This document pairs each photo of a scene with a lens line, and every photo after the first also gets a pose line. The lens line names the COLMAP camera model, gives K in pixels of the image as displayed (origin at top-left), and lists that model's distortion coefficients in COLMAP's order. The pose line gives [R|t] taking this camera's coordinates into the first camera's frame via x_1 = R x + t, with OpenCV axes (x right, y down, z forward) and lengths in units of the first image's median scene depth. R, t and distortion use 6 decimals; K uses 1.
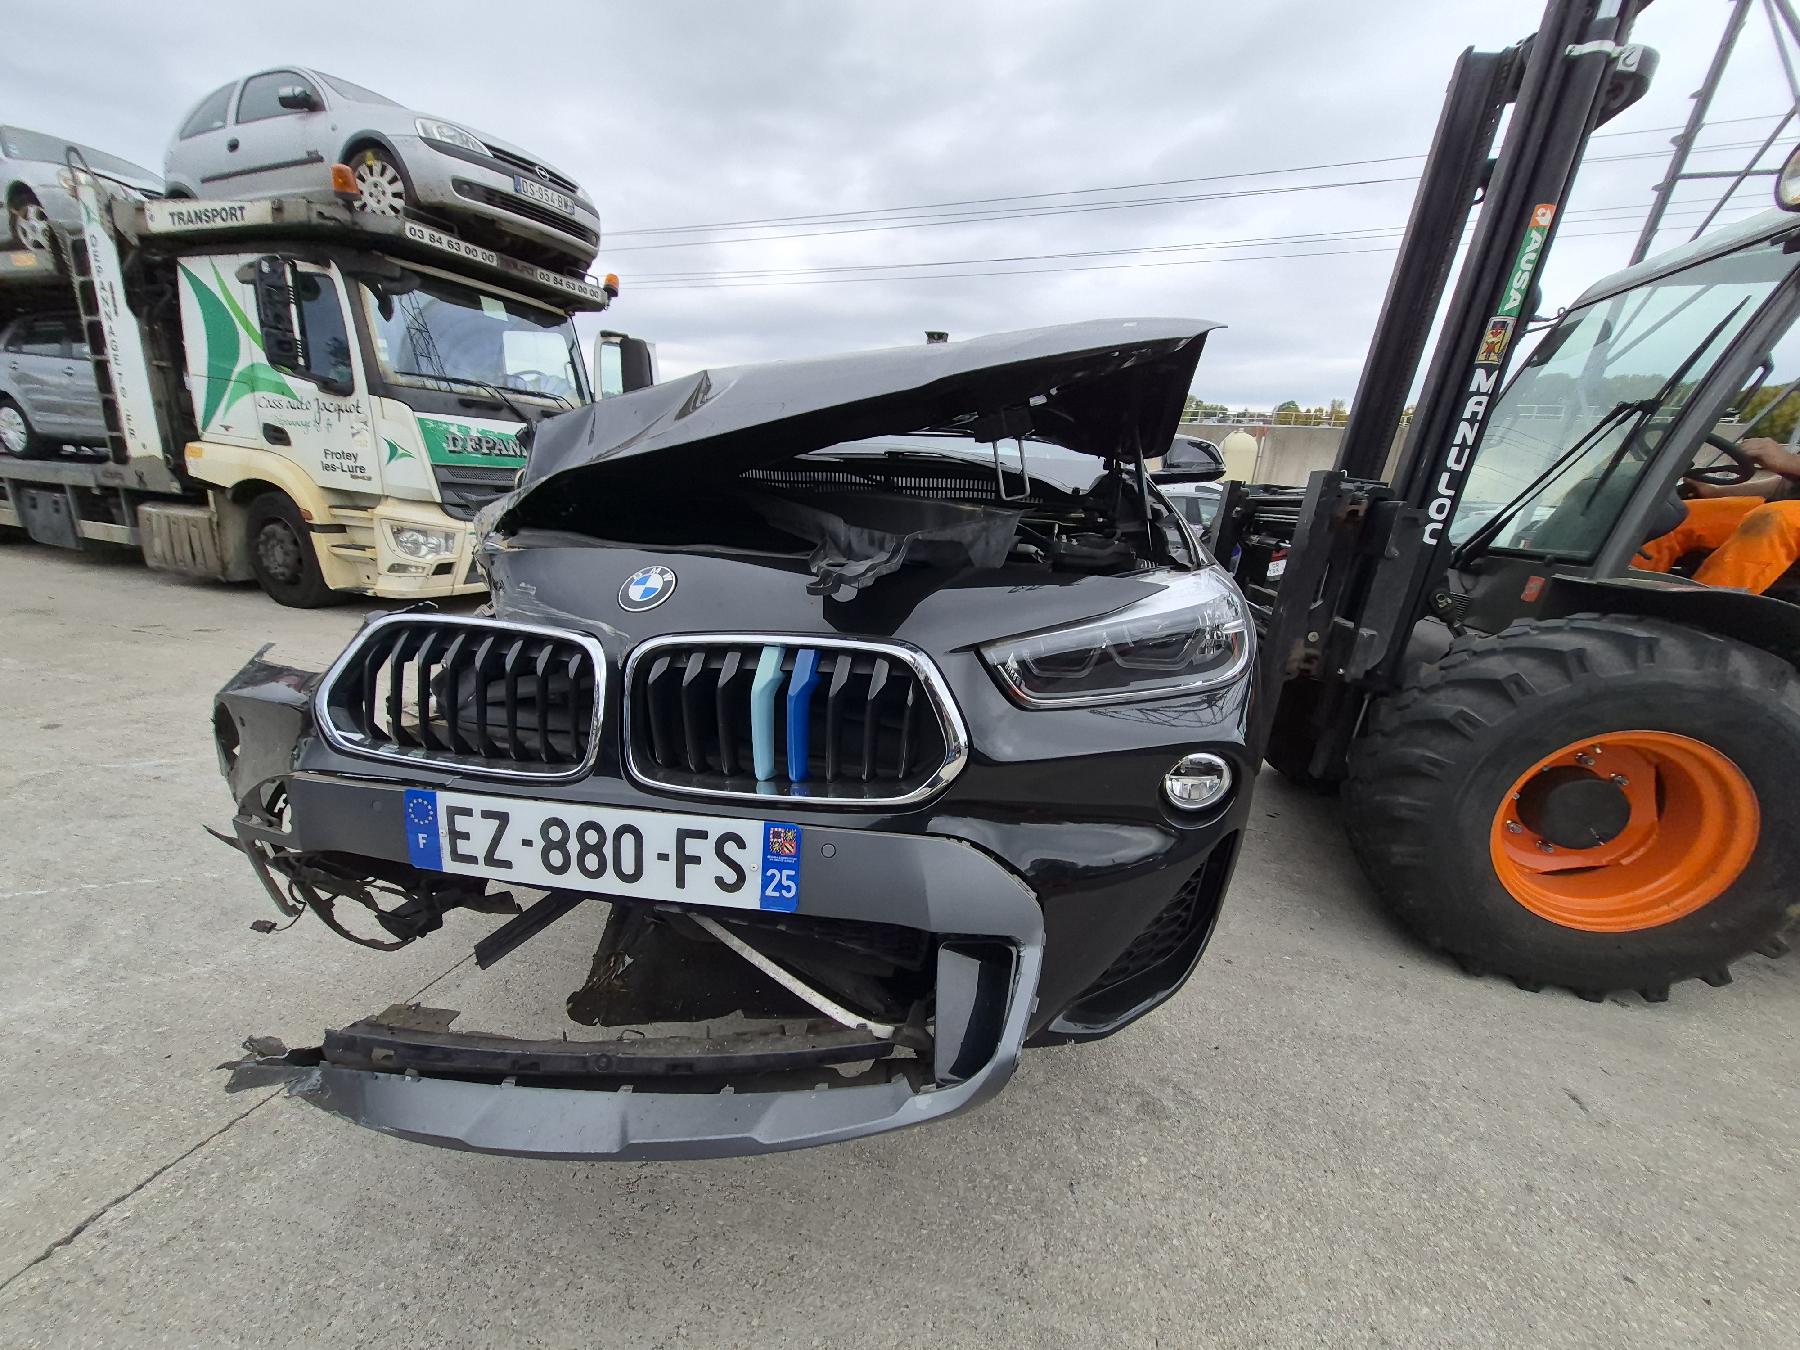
lens RADIAL K [[720.4, 0, 903.0], [0, 720.4, 672.1], [0, 0, 1]] dist [-0.003480, -0.000281]
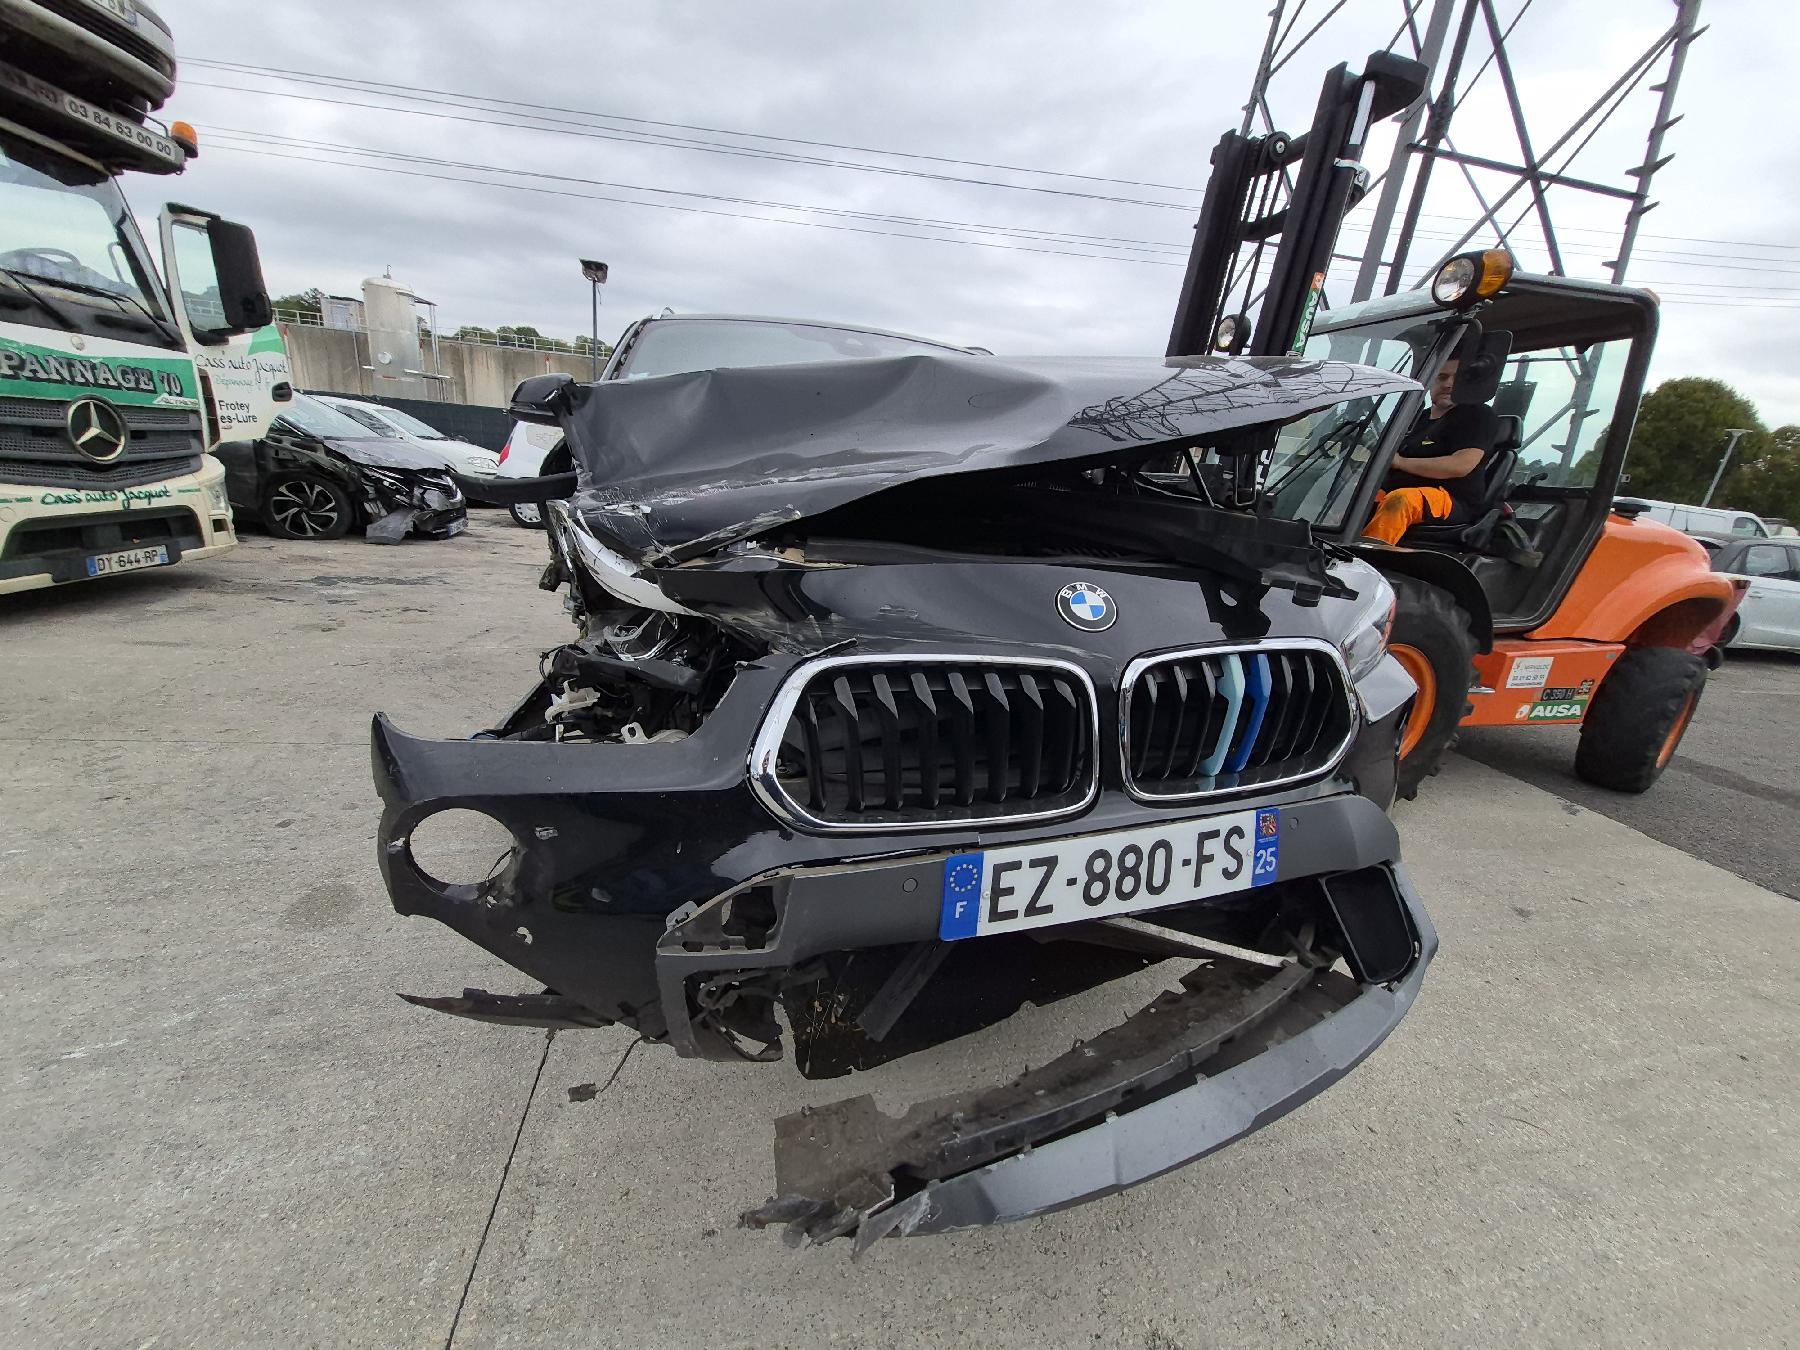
lens RADIAL K [[717.6, 0, 895.8], [0, 717.6, 680.8], [0, 0, 1]] dist [-0.000033, -0.003313]
pose [[0.879909, -0.113445, 0.461400, -0.234110], [0.080656, 0.992648, 0.090249, -0.027815], [-0.468246, -0.042197, 0.882590, 0.055971]]
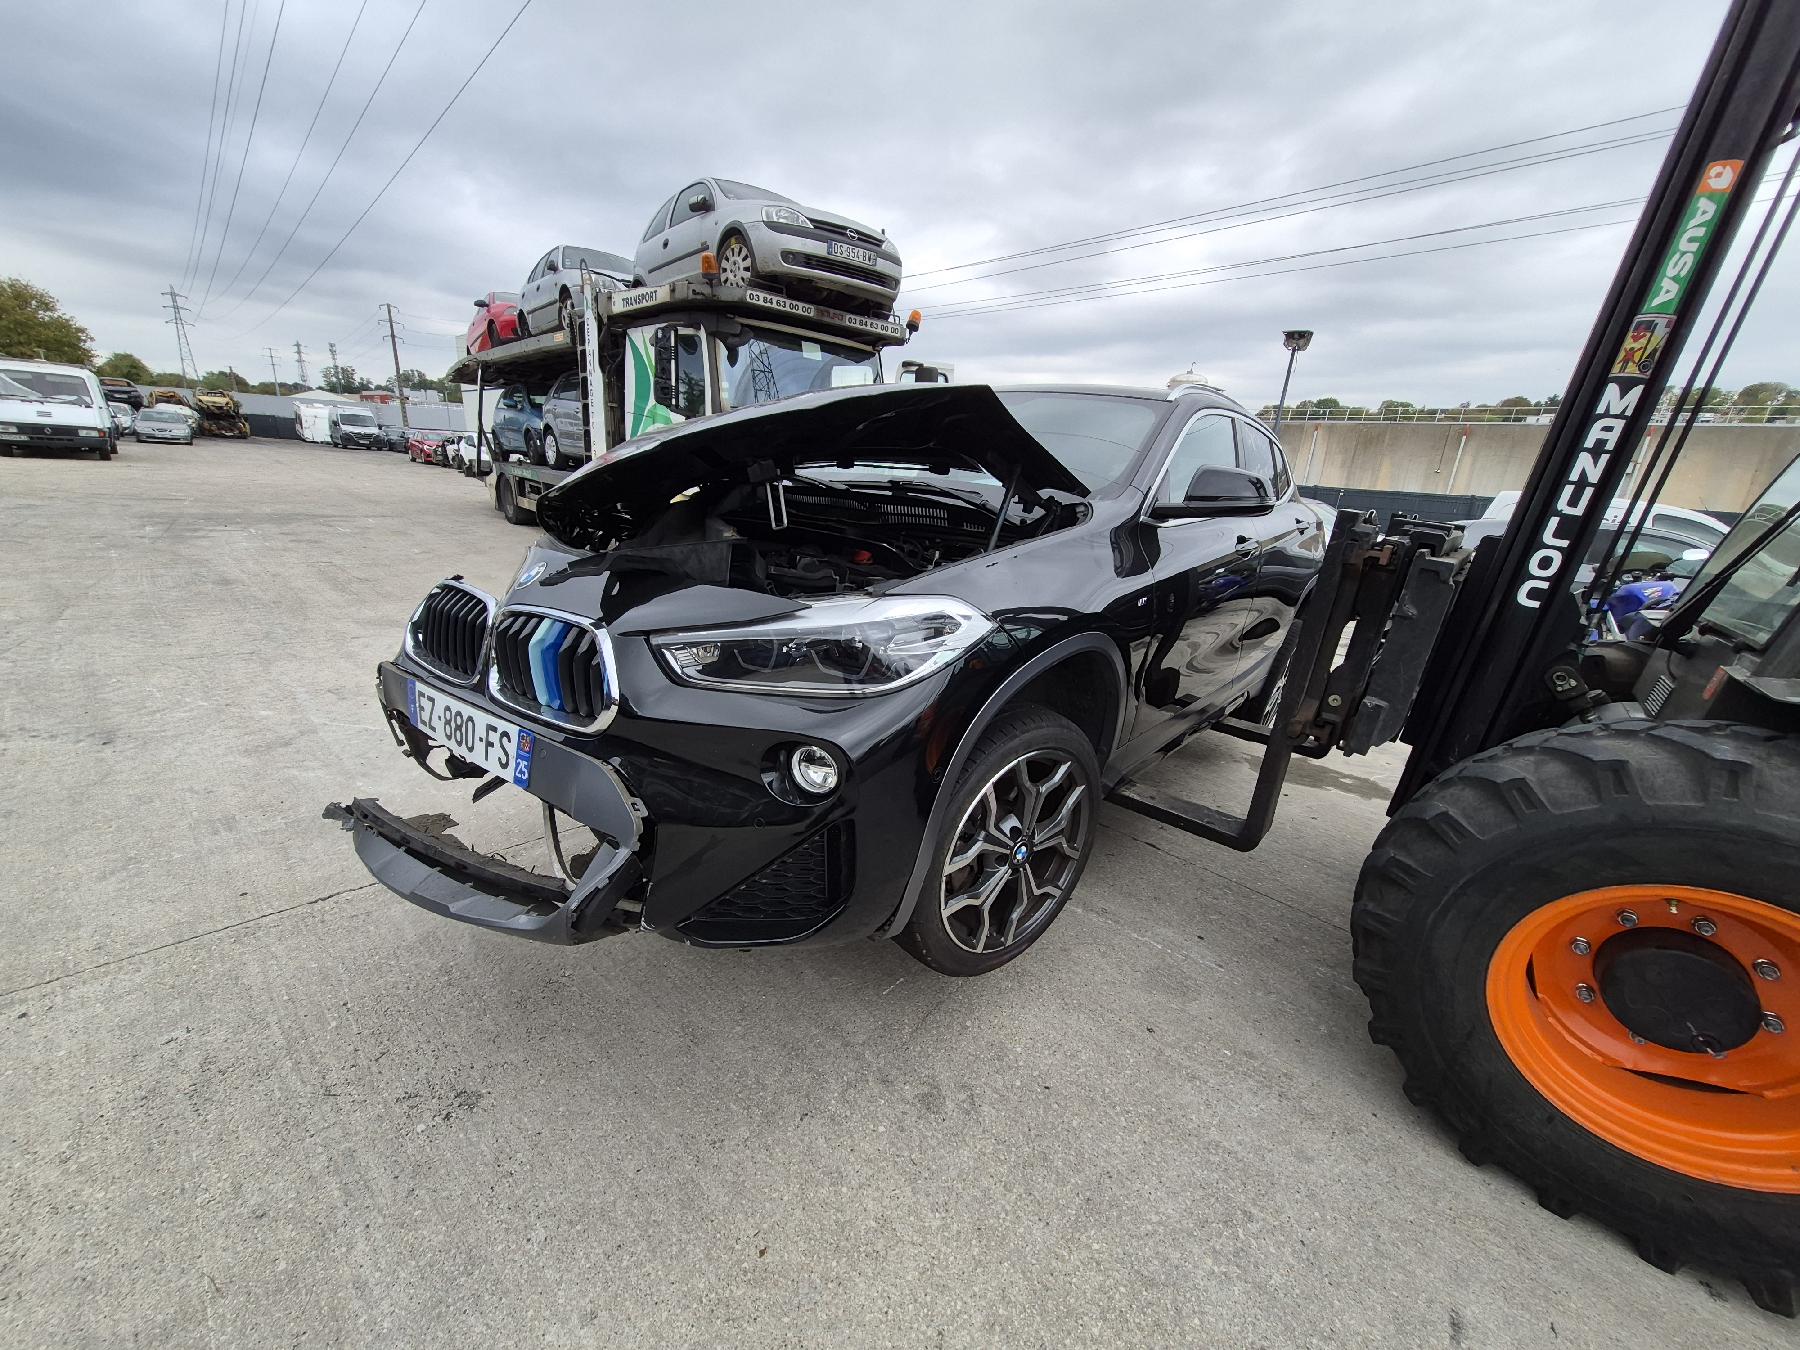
lens RADIAL K [[747.9, 0, 900.0], [0, 747.9, 675.0], [0, 0, 1]] dist [0.007285, -0.006980]
pose [[0.876379, 0.133834, -0.462654, 0.250968], [-0.144034, 0.989482, 0.013397, -0.009073], [0.459580, 0.054896, 0.886438, -0.013441]]
